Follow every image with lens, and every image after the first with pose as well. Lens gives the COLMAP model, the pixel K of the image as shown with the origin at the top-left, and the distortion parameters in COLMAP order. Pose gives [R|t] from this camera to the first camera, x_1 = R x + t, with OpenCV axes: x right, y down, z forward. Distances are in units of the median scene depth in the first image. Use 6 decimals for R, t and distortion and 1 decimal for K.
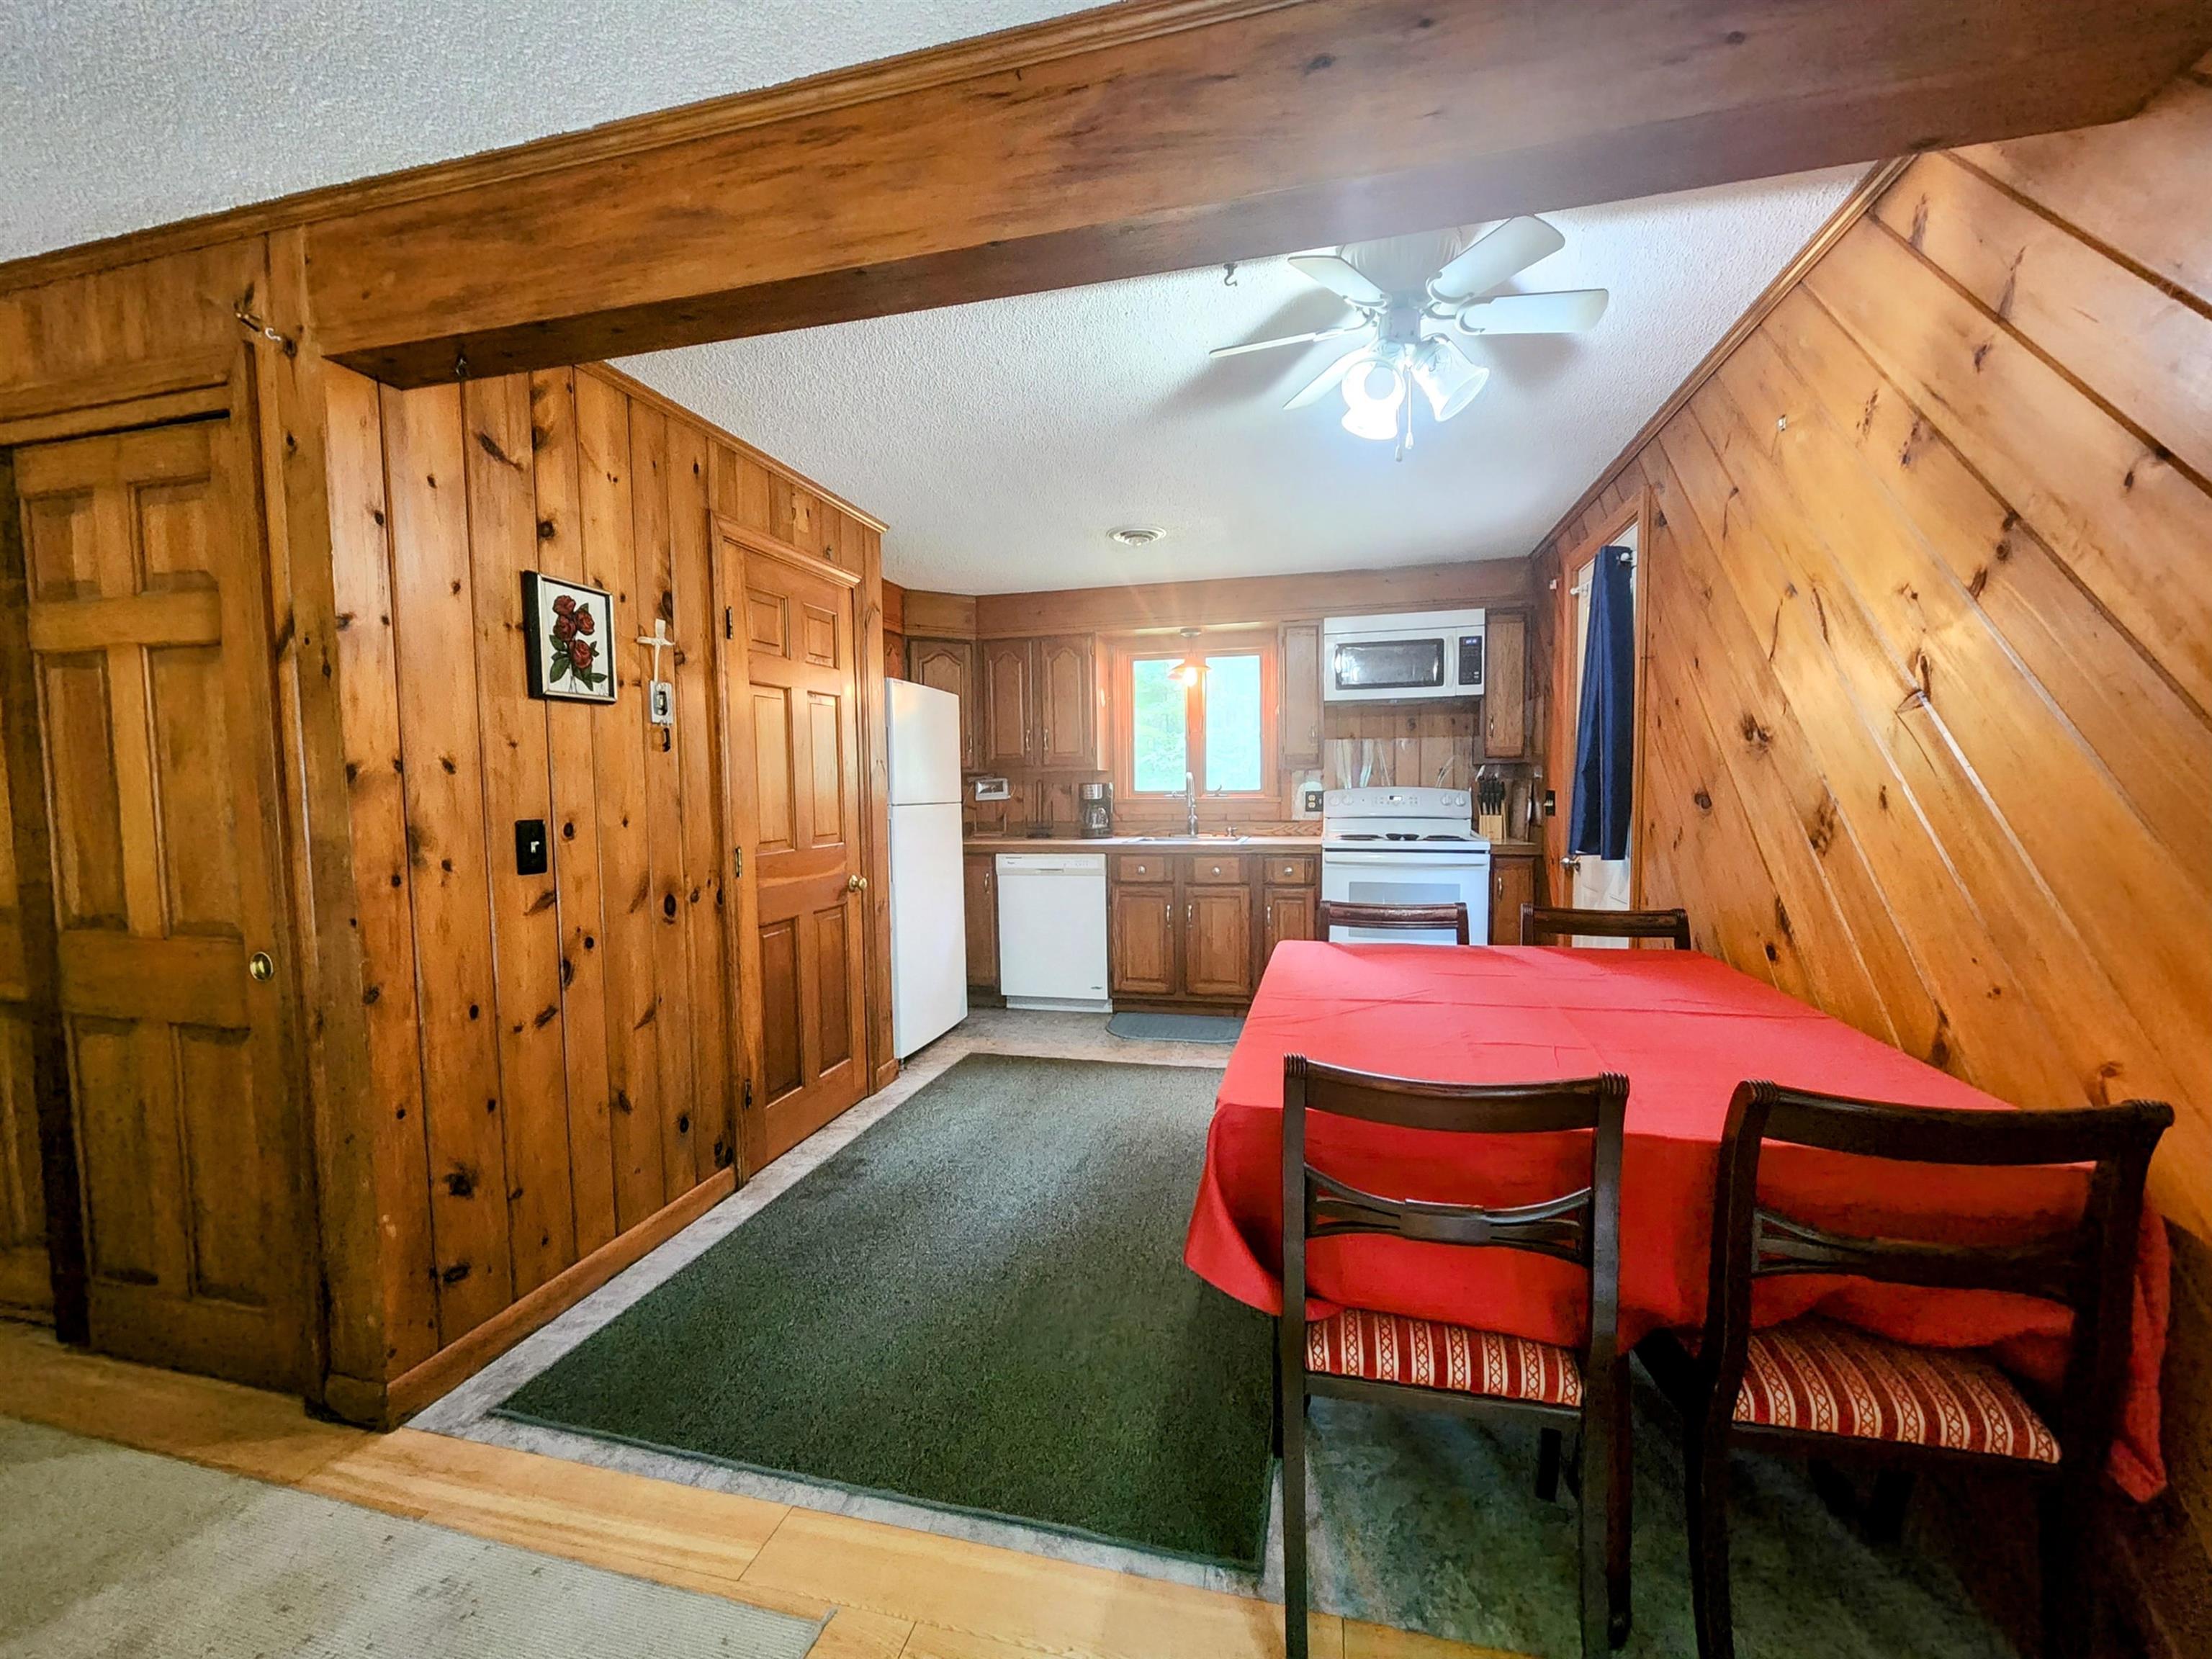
lens RADIAL K [[889.4, 0, 1101.0], [0, 889.4, 834.0], [0, 0, 1]] dist [-0.001511, -0.000071]
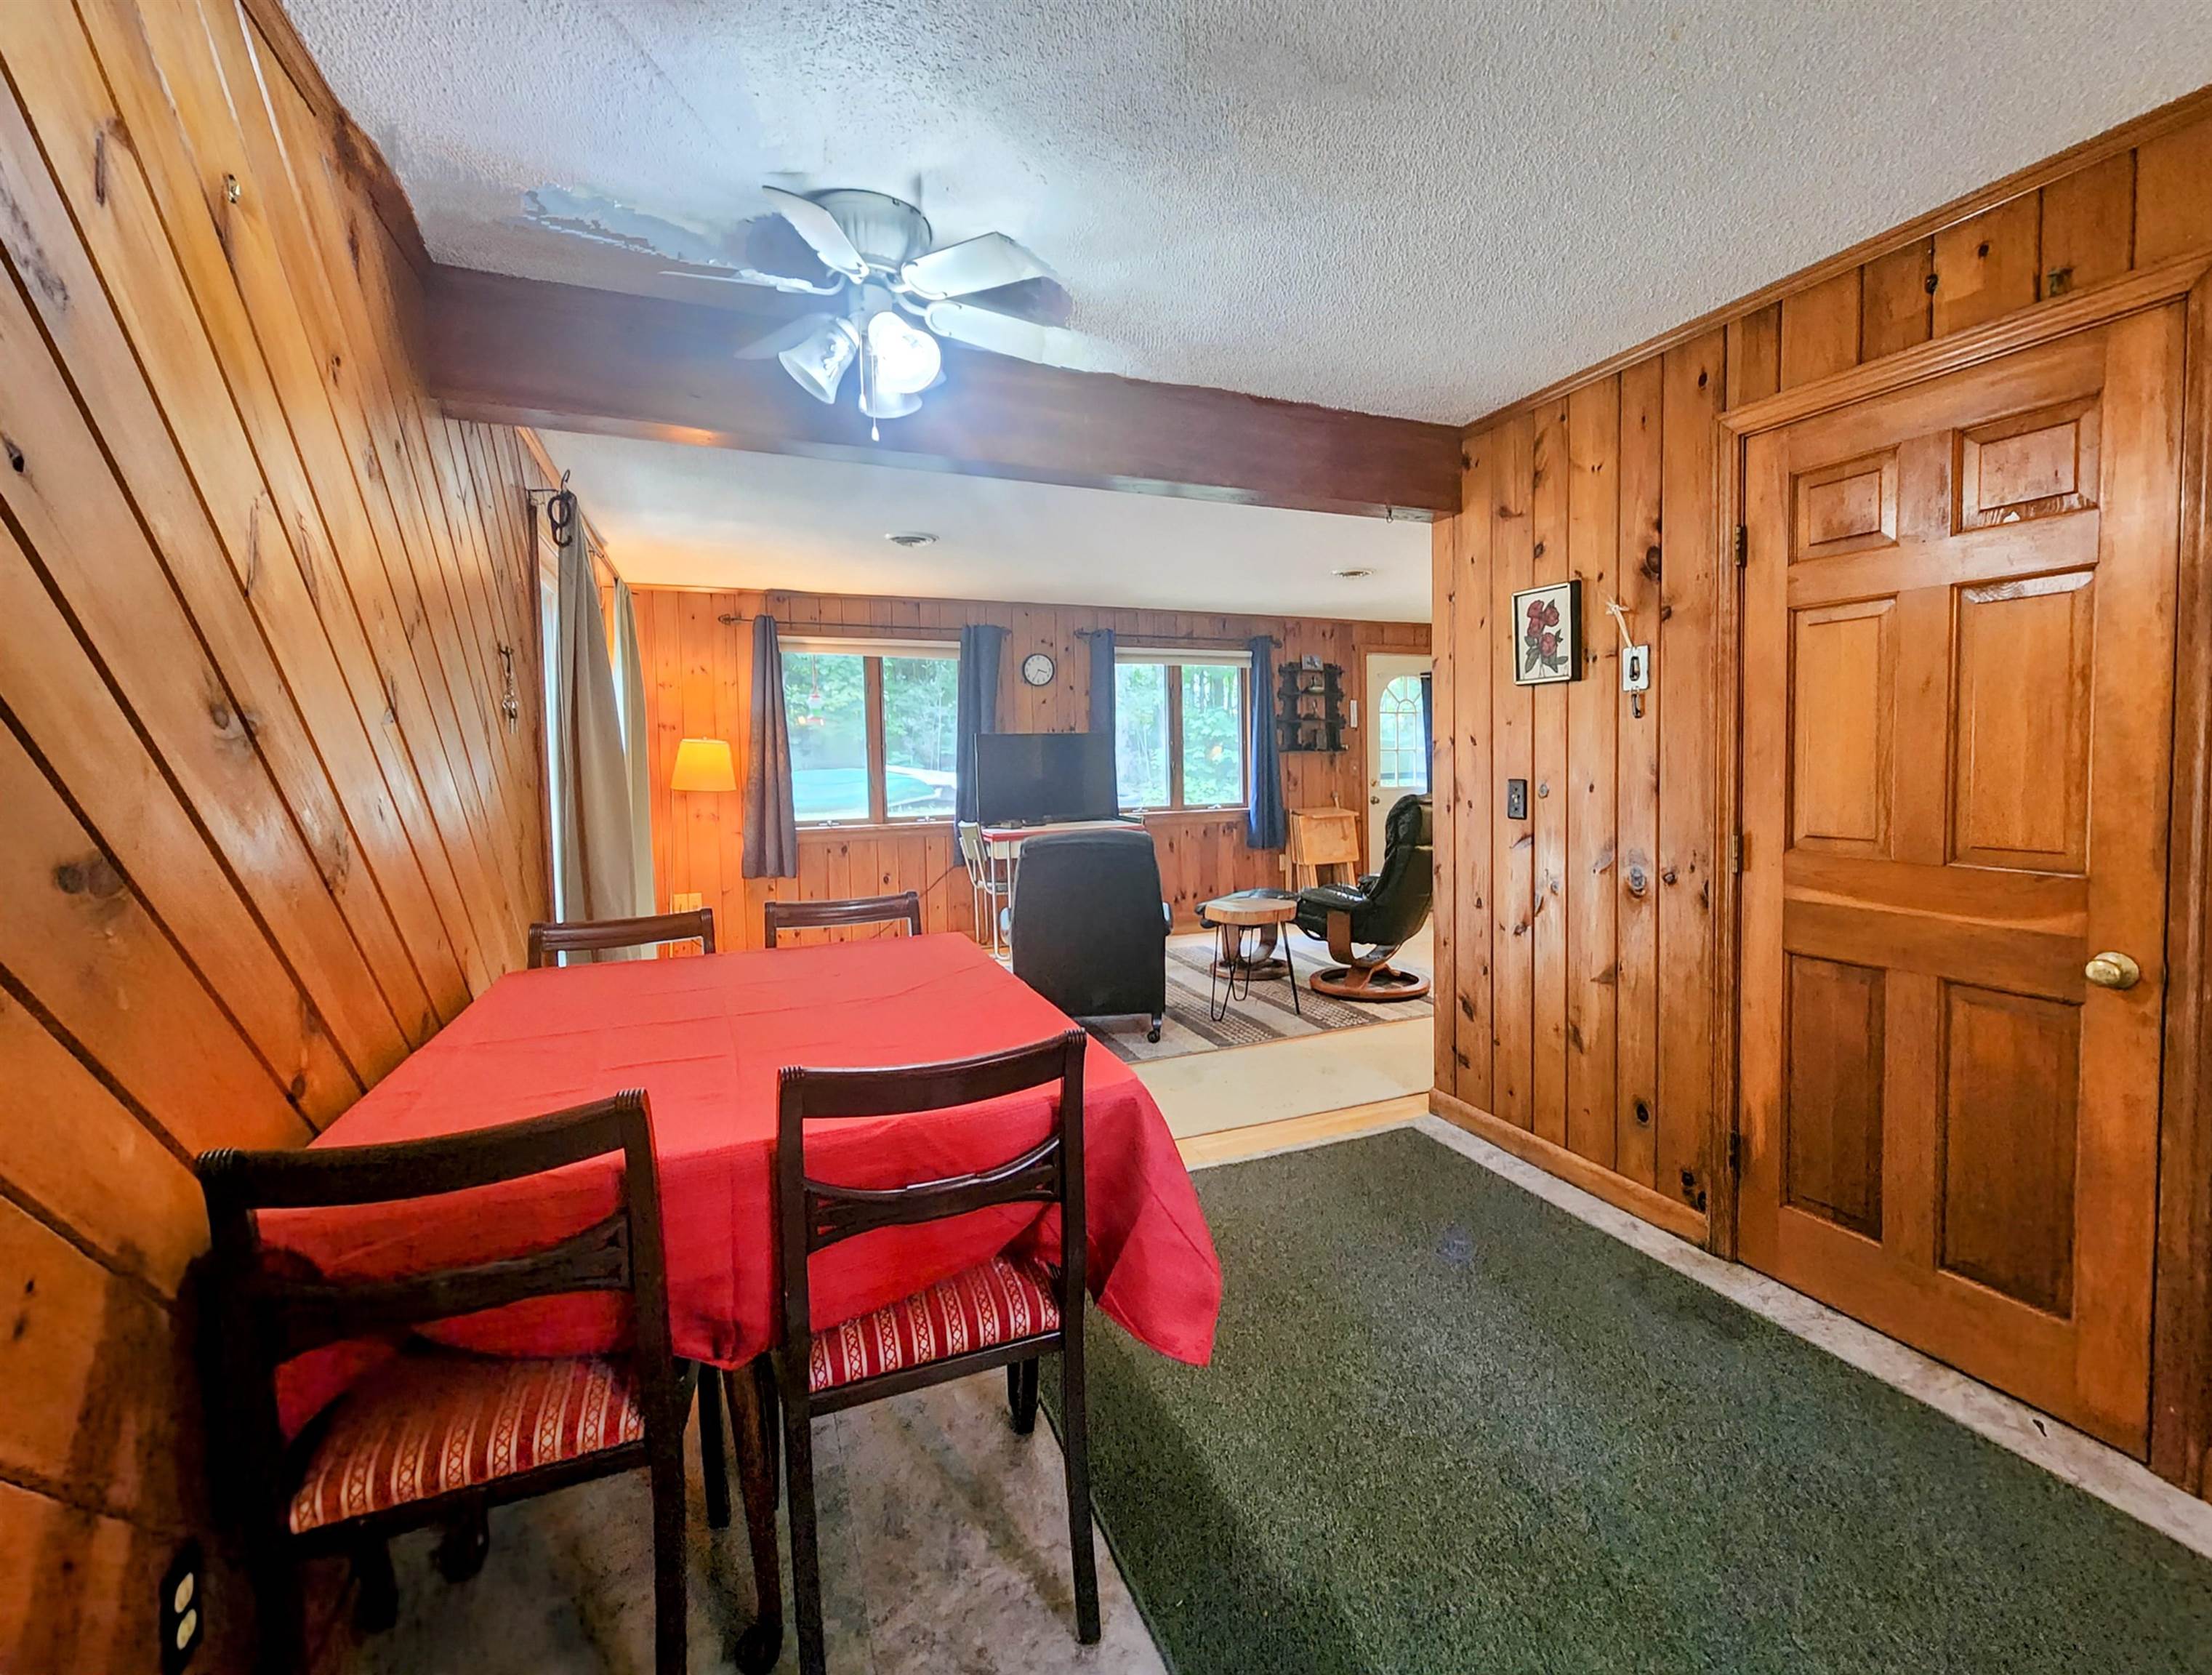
lens RADIAL K [[962.7, 0, 1124.9], [0, 962.7, 804.2], [0, 0, 1]] dist [0.000121, 0.000037]
pose [[-0.800125, 0.057578, -0.597064, 0.521728], [-0.009048, 0.994111, 0.107992, -0.096815], [0.599766, 0.091809, -0.794891, 1.348991]]
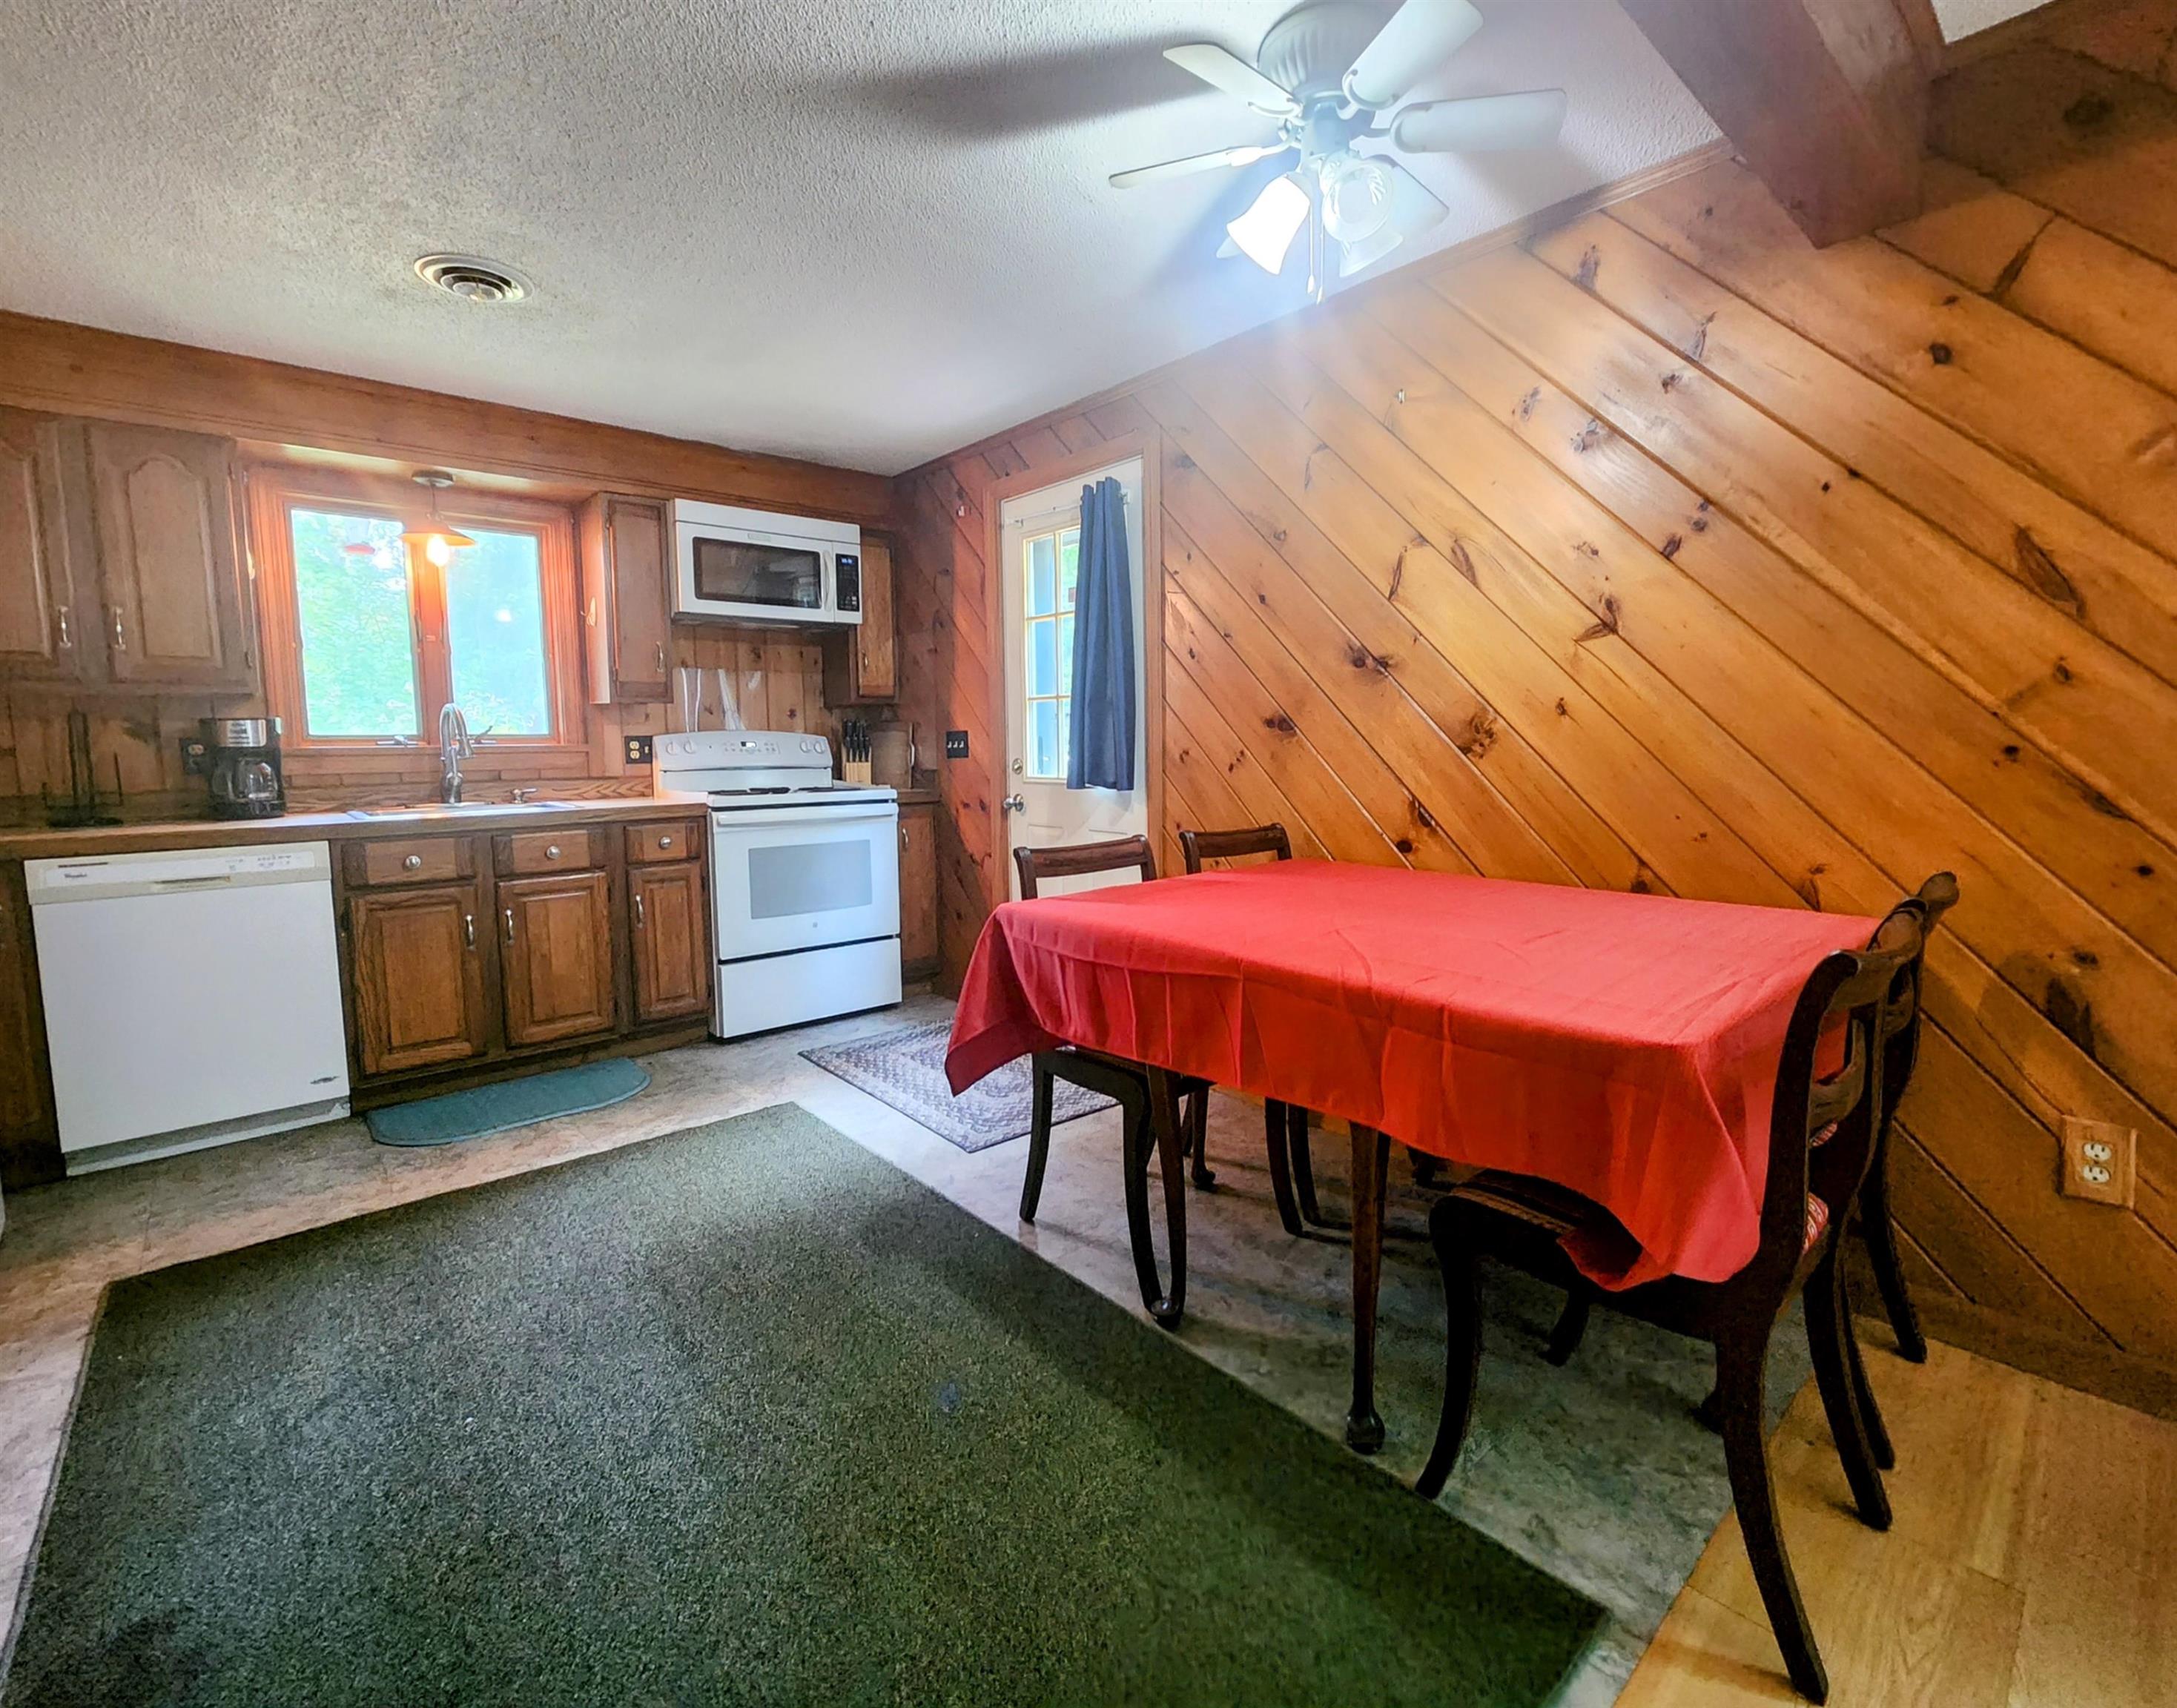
lens RADIAL K [[970.5, 0, 1094.0], [0, 970.5, 822.6], [0, 0, 1]] dist [-0.000673, 0.000411]
pose [[0.562942, -0.063396, 0.824061, -0.390512], [0.052492, 0.997783, 0.040901, 0.019308], [-0.824828, 0.020232, 0.565022, 0.434567]]
